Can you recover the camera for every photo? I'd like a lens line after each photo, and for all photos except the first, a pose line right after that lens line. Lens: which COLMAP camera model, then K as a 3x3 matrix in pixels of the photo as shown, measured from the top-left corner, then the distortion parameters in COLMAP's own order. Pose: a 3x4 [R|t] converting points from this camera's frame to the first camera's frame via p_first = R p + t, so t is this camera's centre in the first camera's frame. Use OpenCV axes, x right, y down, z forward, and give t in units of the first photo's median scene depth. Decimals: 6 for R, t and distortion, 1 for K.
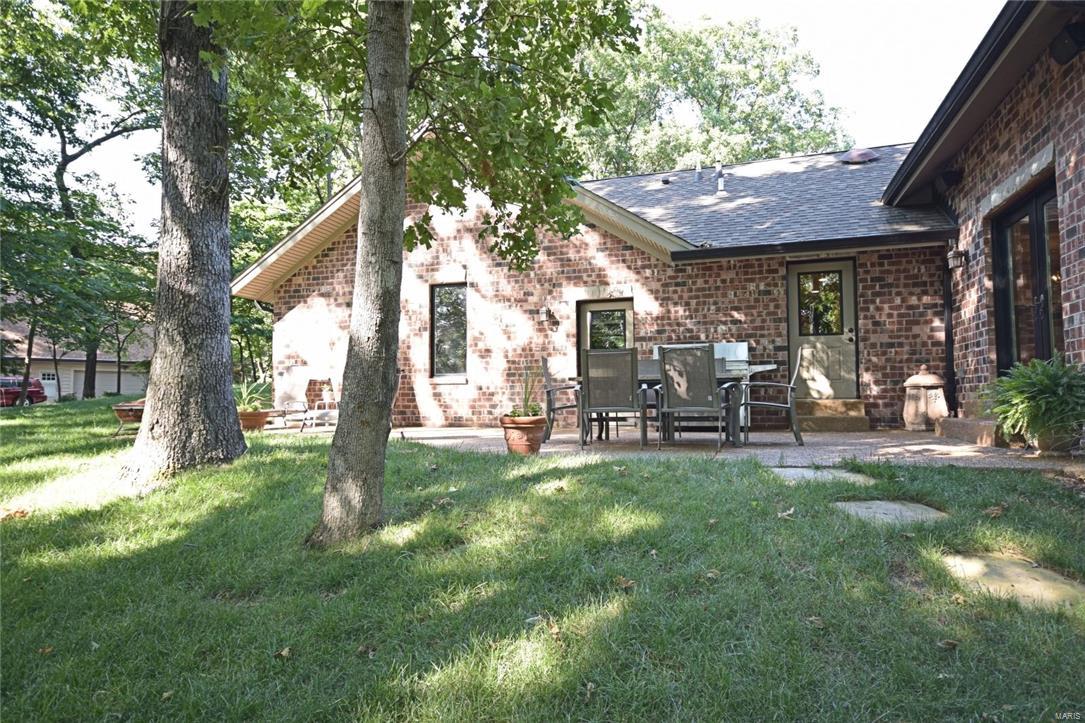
lens RADIAL K [[626.4, 0, 540.0], [0, 626.4, 365.4], [0, 0, 1]] dist [0.005936, 0.000984]
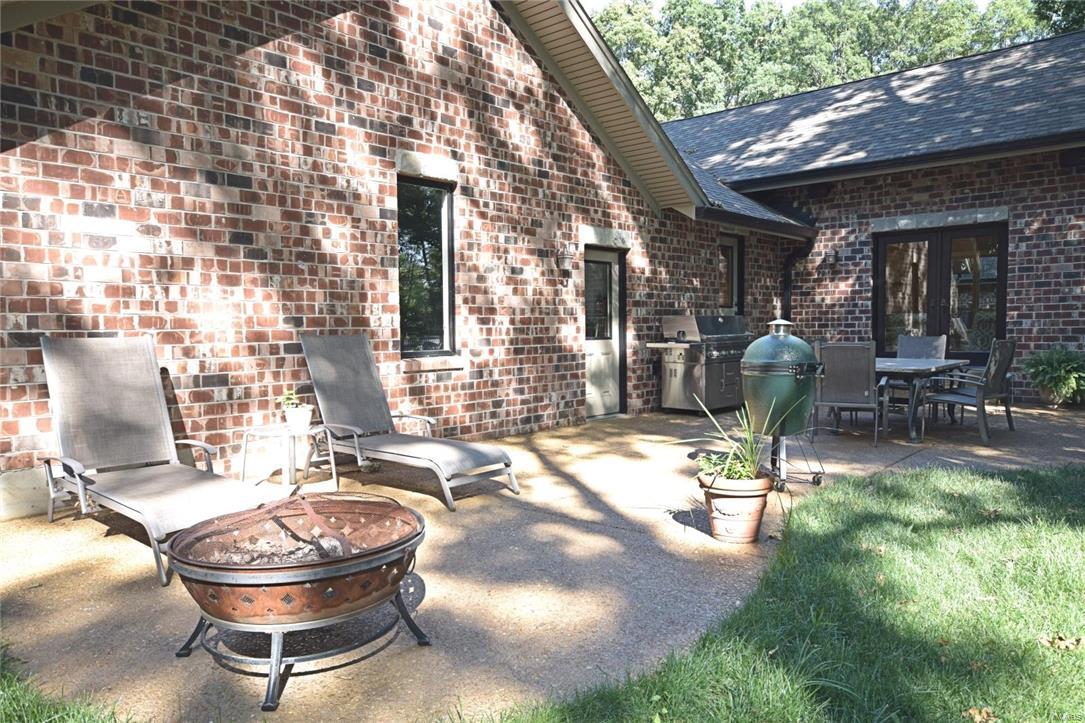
lens RADIAL K [[767.7, 0, 544.4], [0, 767.7, 363.1], [0, 0, 1]] dist [0.003761, 0.025178]
pose [[0.387364, -0.045108, 0.920823, -0.743219], [-0.043333, 0.996808, 0.067059, -0.025420], [-0.920908, -0.065878, 0.384173, 0.686099]]
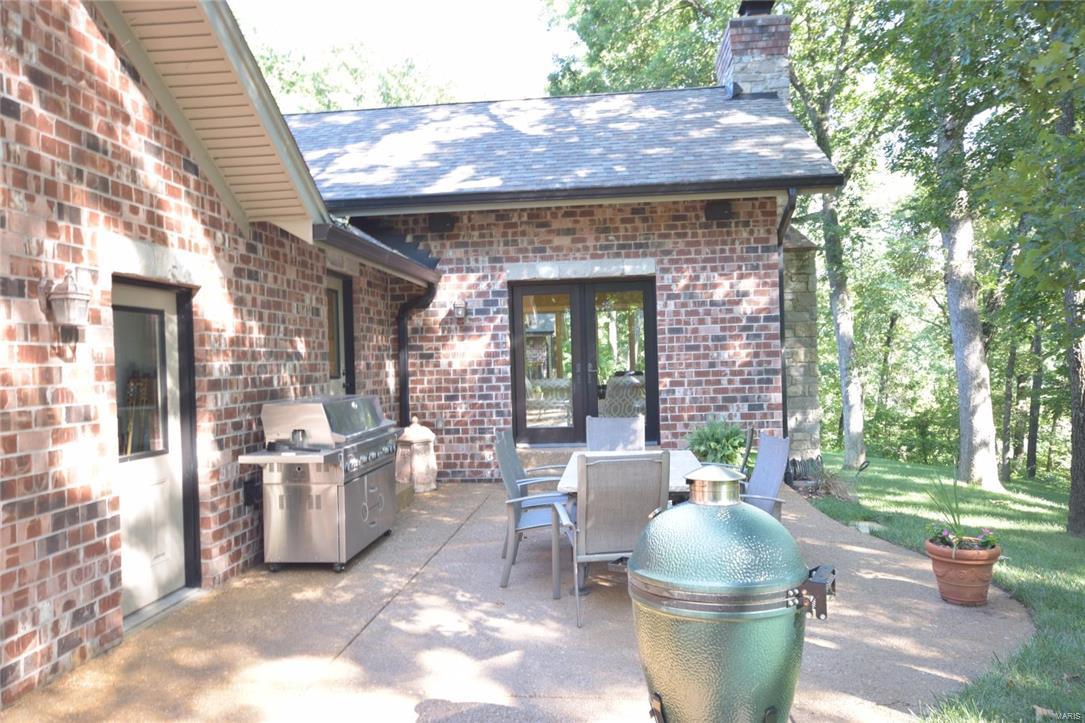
lens RADIAL K [[767.7, 0, 548.0], [0, 767.7, 369.0], [0, 0, 1]] dist [0.003761, 0.025178]
pose [[-0.222235, 0.000638, 0.974993, -0.399869], [-0.027039, 0.999611, -0.006817, -0.052712], [-0.974618, -0.027878, -0.222131, 0.840168]]
